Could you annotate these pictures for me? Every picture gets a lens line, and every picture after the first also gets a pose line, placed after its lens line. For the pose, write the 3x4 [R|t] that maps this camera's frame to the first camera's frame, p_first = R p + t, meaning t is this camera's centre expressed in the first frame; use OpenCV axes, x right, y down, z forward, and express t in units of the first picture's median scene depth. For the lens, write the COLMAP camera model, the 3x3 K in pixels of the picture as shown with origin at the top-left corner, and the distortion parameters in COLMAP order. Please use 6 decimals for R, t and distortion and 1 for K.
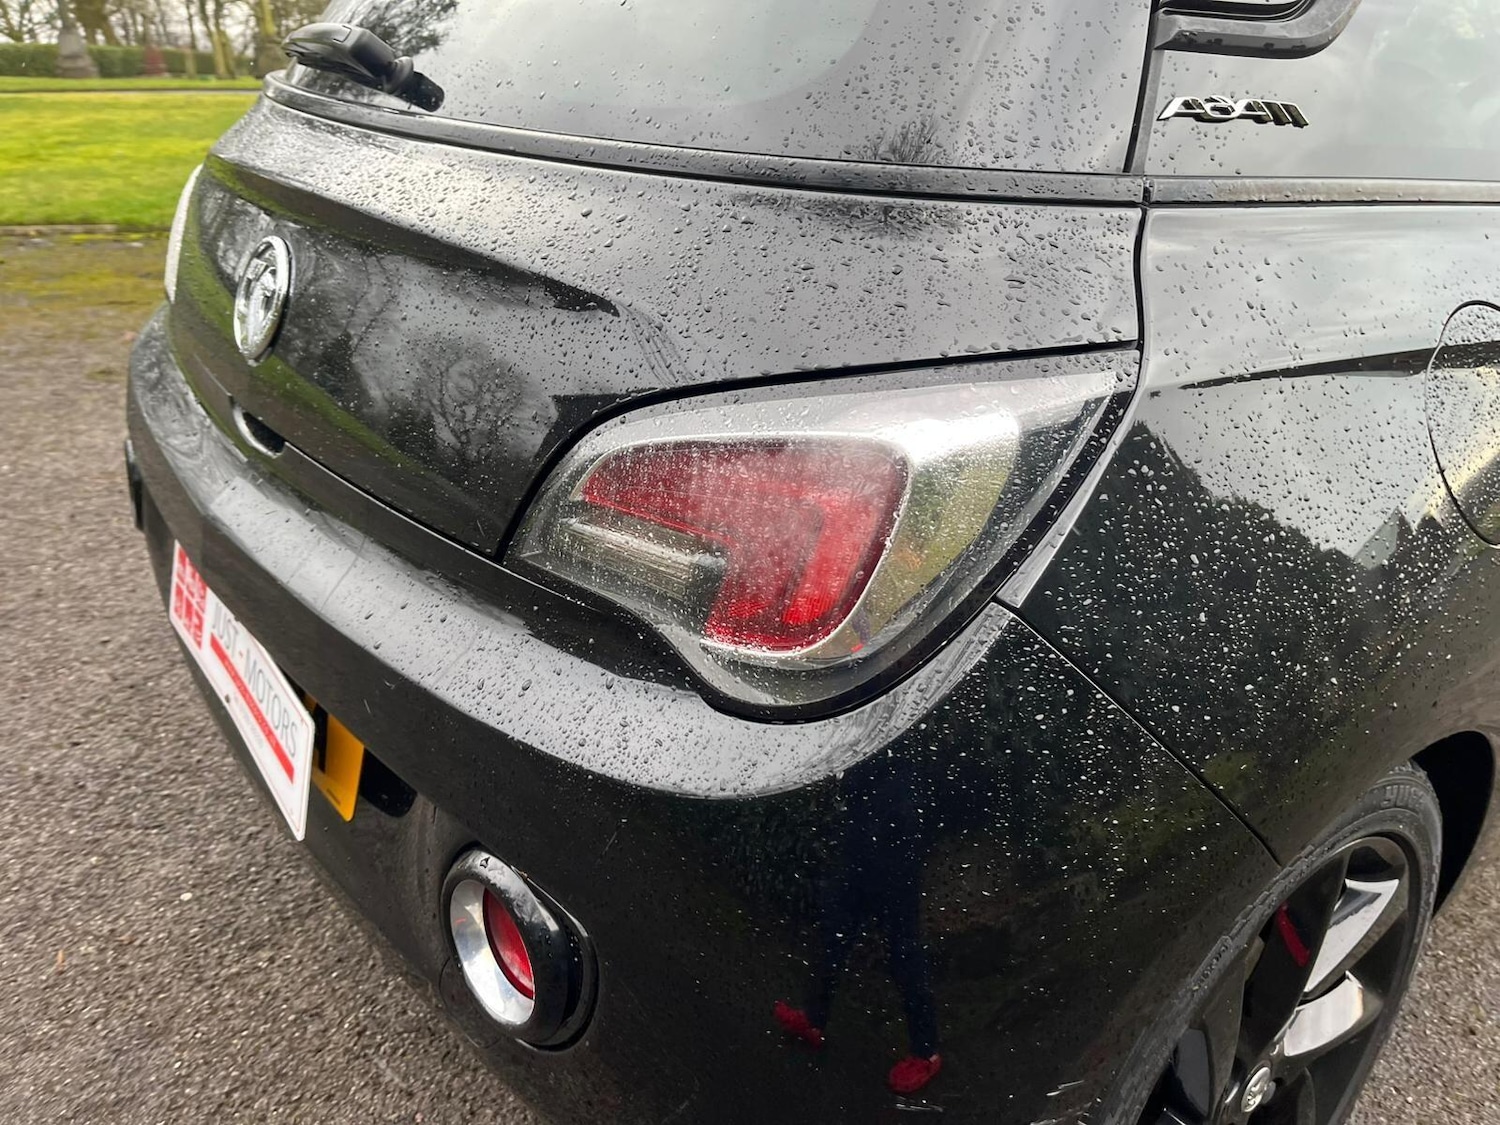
lens RADIAL K [[1125.2, 0, 776.5], [0, 1125.2, 543.8], [0, 0, 1]] dist [0.068647, -0.100801]
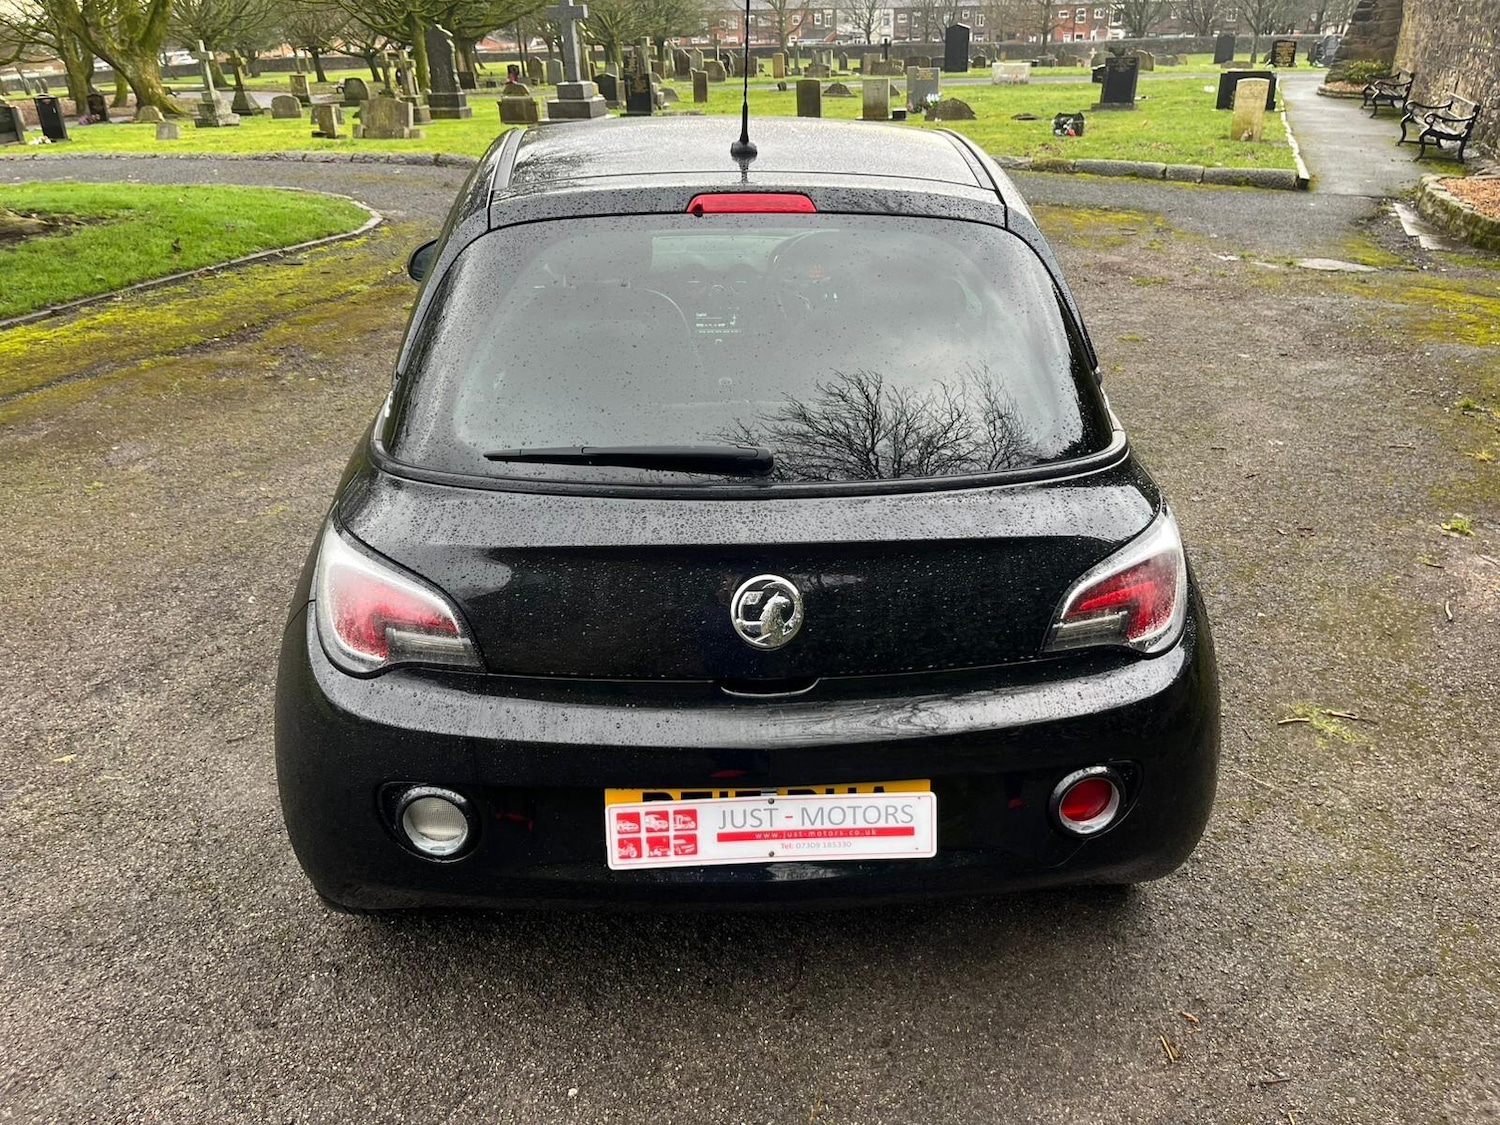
lens RADIAL K [[1125.2, 0, 763.0], [0, 1125.2, 547.7], [0, 0, 1]] dist [0.068647, -0.100801]
pose [[0.577771, -0.365048, 0.730014, -2.448729], [0.346506, 0.919511, 0.185564, -0.918309], [-0.738995, 0.145740, 0.657758, -0.161874]]
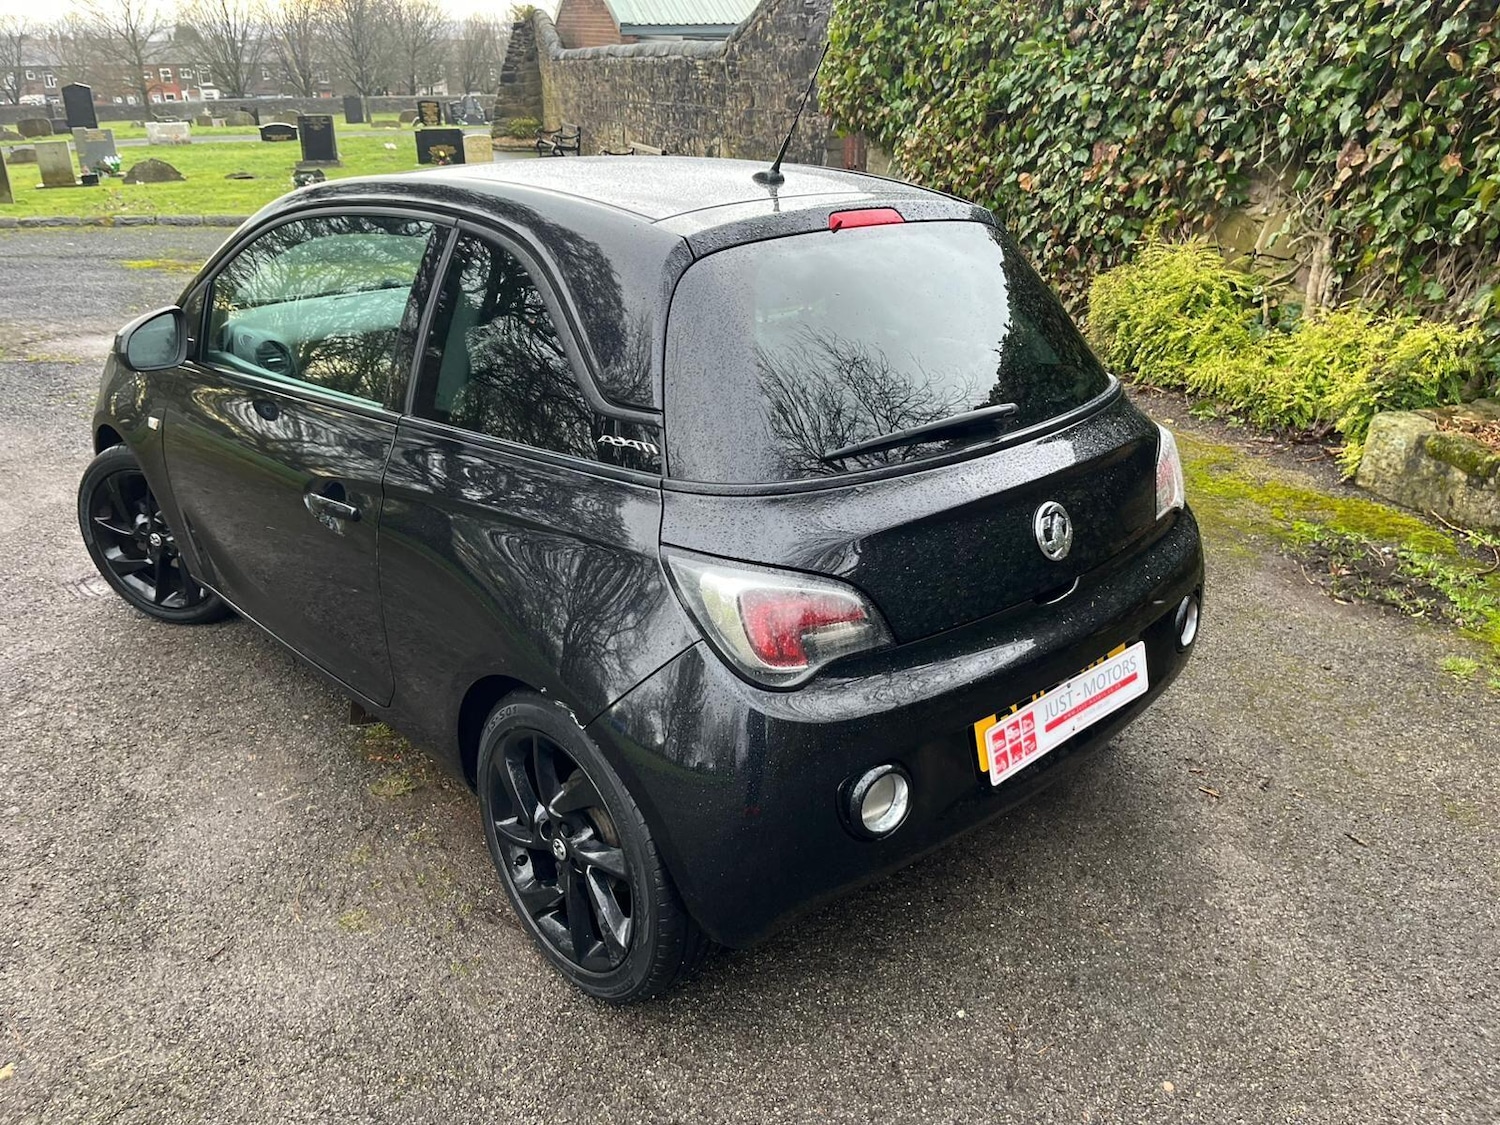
lens RADIAL K [[1125.2, 0, 749.3], [0, 1125.2, 544.3], [0, 0, 1]] dist [0.068647, -0.100801]
pose [[-0.077924, -0.395094, 0.915330, -3.452518], [0.397381, 0.829726, 0.391973, -1.835061], [-0.914339, 0.394279, 0.092347, 1.981968]]
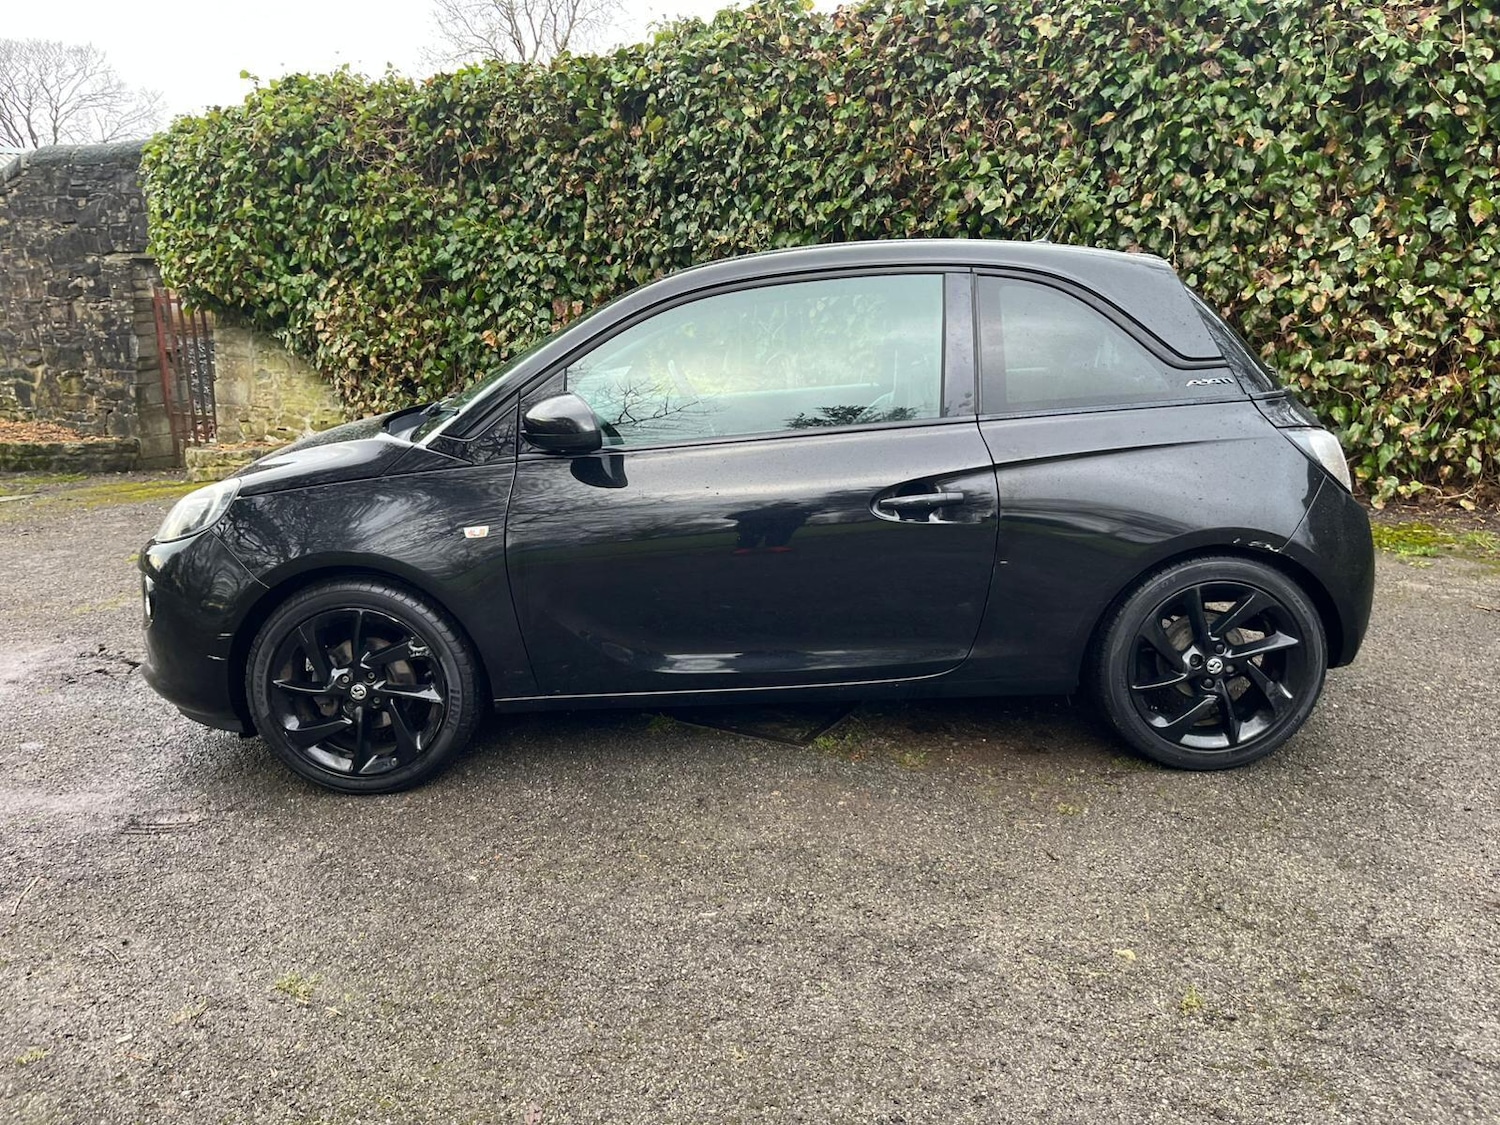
lens RADIAL K [[1125.2, 0, 749.4], [0, 1125.2, 551.0], [0, 0, 1]] dist [0.068647, -0.100801]
pose [[-0.777901, -0.148634, 0.610556, -2.124899], [0.253331, 0.814990, 0.521167, -3.277583], [-0.575060, 0.560089, -0.596328, 6.491461]]
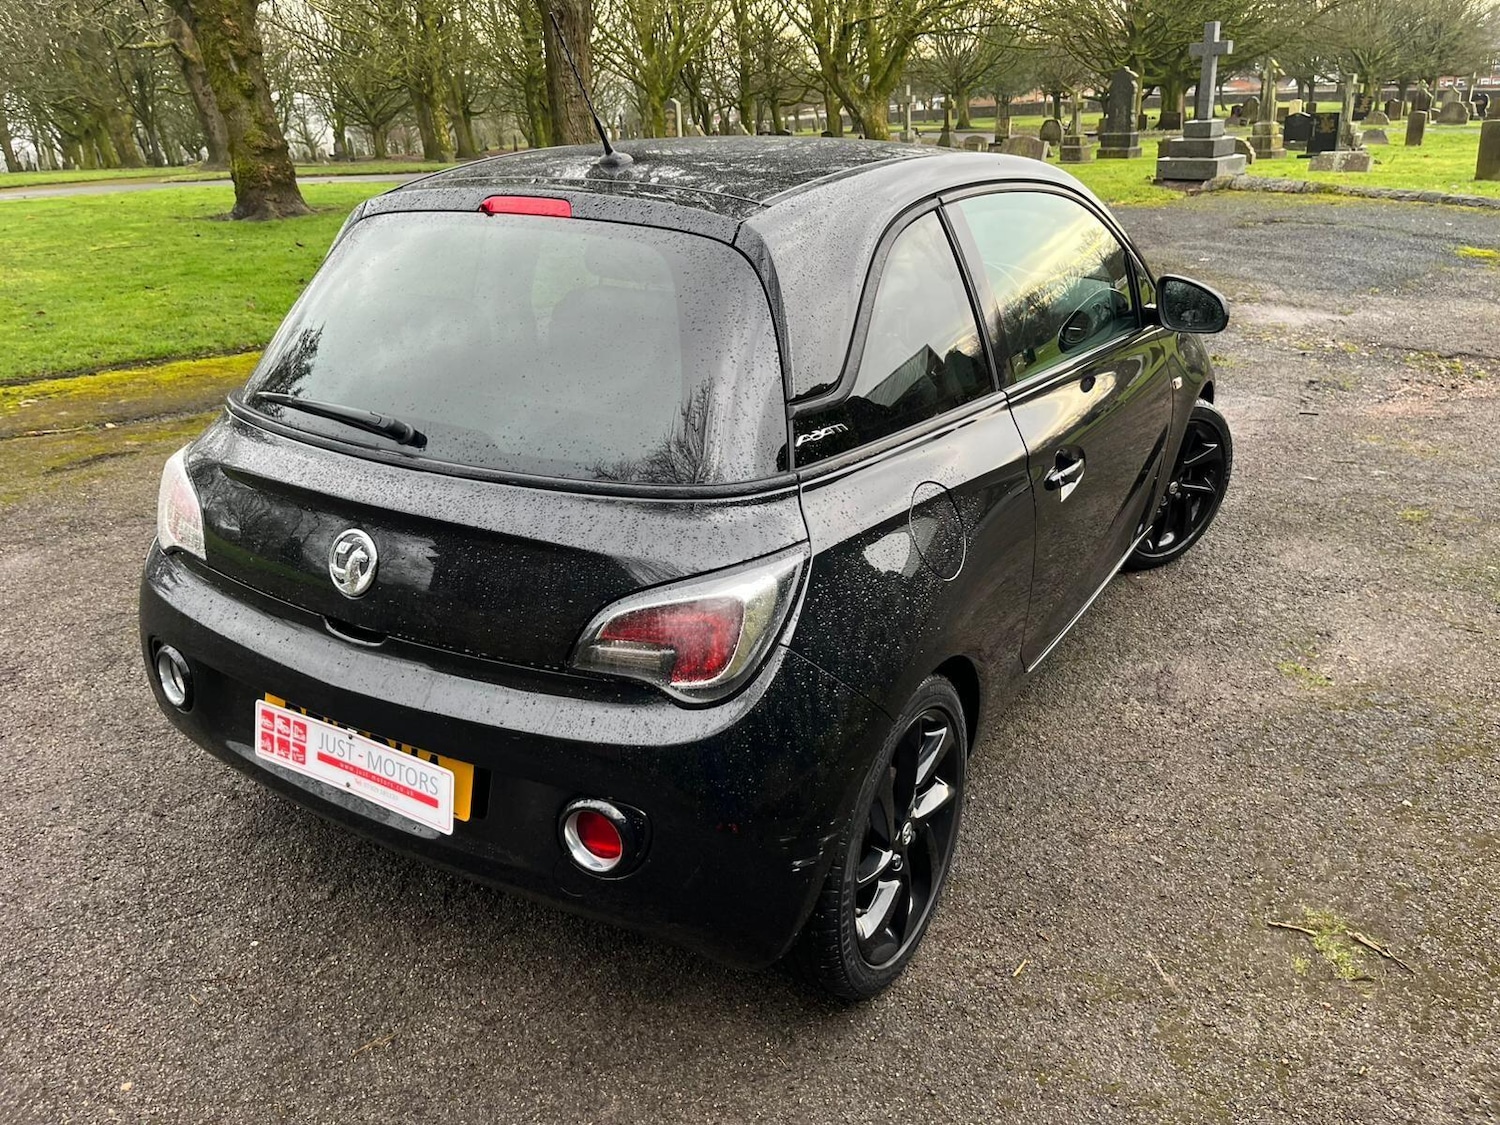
lens RADIAL K [[1125.2, 0, 771.4], [0, 1125.2, 549.1], [0, 0, 1]] dist [0.068647, -0.100801]
pose [[0.931595, -0.178743, 0.316515, -0.594061], [0.186176, 0.982492, 0.006863, -0.183904], [-0.312201, 0.052534, 0.948563, -1.458125]]
